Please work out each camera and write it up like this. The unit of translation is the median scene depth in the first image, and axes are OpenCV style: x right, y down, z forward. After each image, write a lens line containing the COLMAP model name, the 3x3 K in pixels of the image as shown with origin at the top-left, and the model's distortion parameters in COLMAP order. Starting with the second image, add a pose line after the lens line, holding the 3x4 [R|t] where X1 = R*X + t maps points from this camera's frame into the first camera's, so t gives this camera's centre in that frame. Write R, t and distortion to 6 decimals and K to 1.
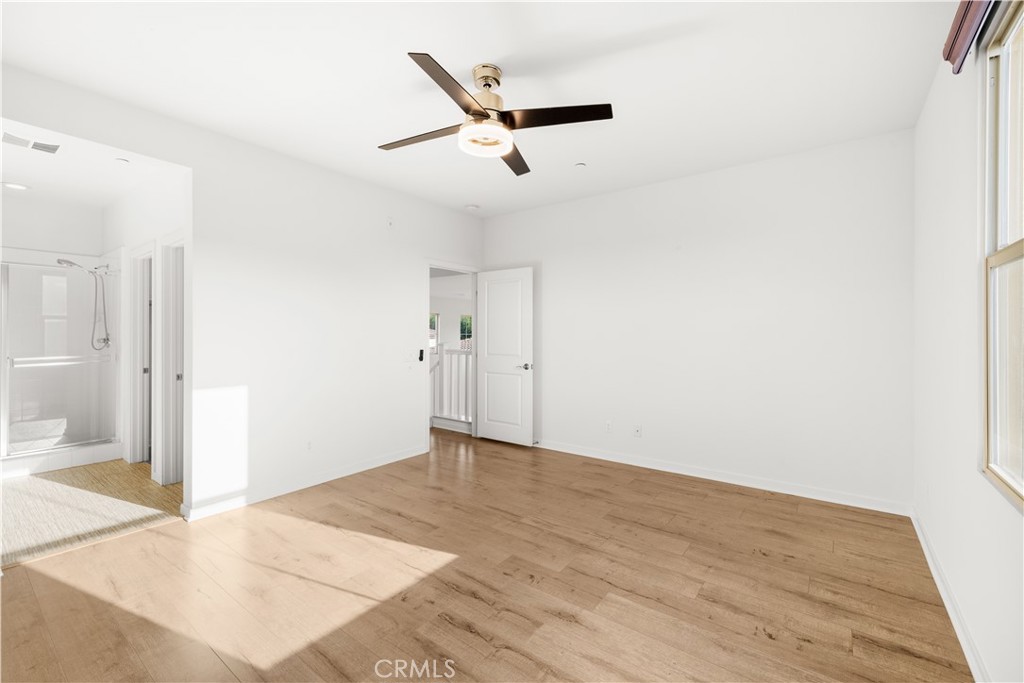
lens RADIAL K [[430.8, 0, 514.8], [0, 430.8, 337.0], [0, 0, 1]] dist [0.002573, 0.000431]
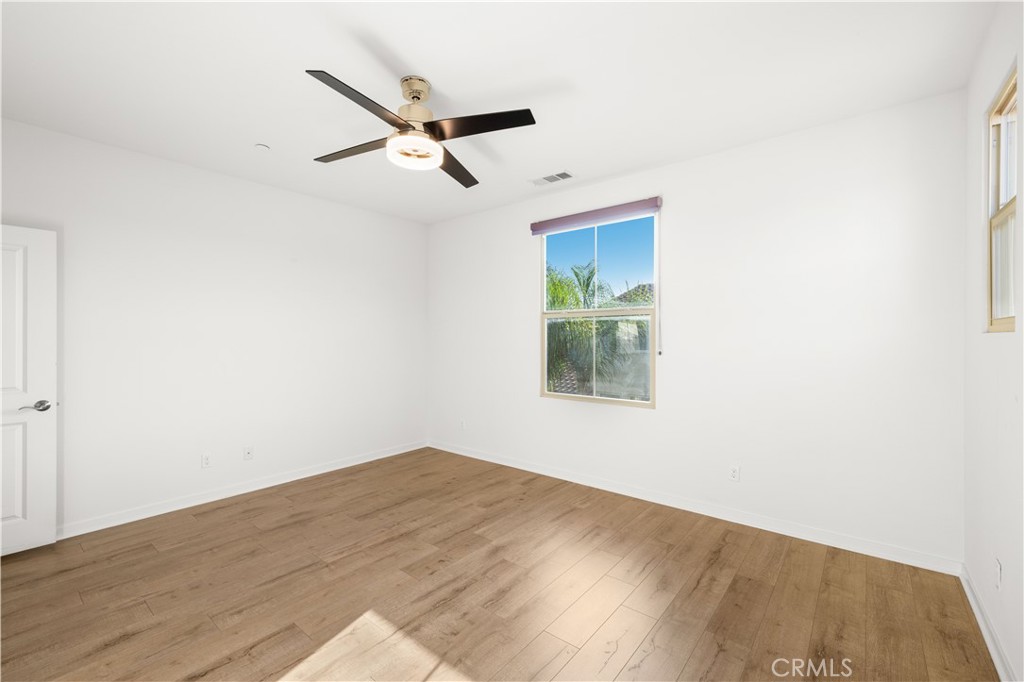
lens RADIAL K [[430.8, 0, 514.8], [0, 430.8, 336.5], [0, 0, 1]] dist [0.002573, 0.000431]
pose [[0.042667, 0.002004, 0.999087, -0.938458], [0.009834, 0.999949, -0.002425, -0.025595], [-0.999041, 0.009929, 0.042645, 0.651754]]
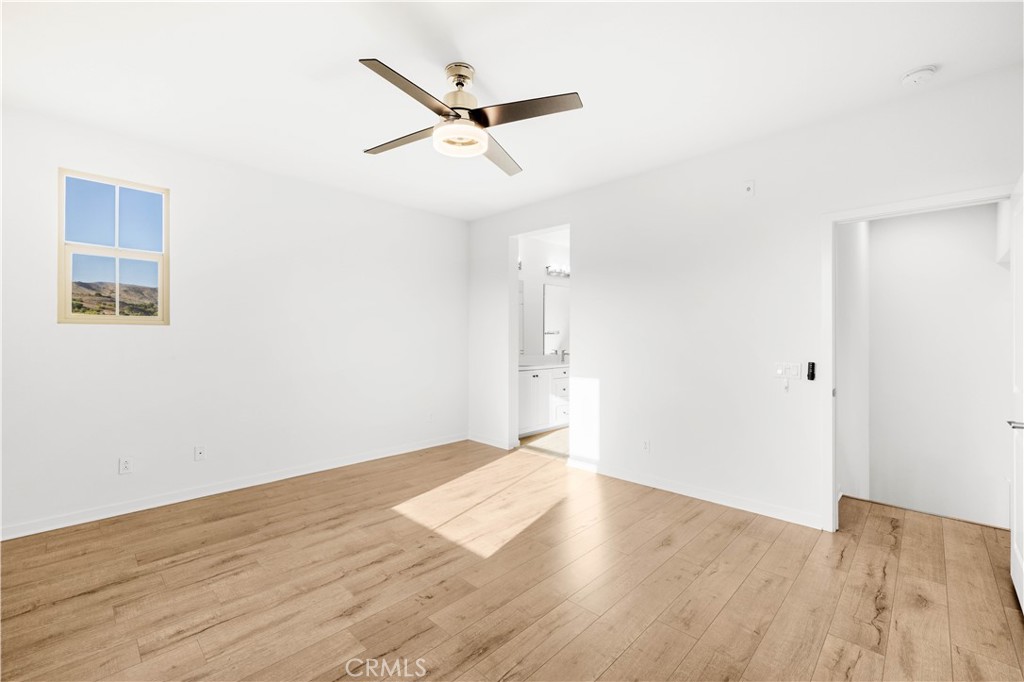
lens RADIAL K [[433.2, 0, 514.7], [0, 433.2, 341.6], [0, 0, 1]] dist [0.000965, 0.000202]
pose [[-0.127170, 0.005674, -0.991865, 0.808500], [-0.010663, 0.999918, 0.007087, -0.001337], [0.991824, 0.011477, -0.127099, 1.118801]]
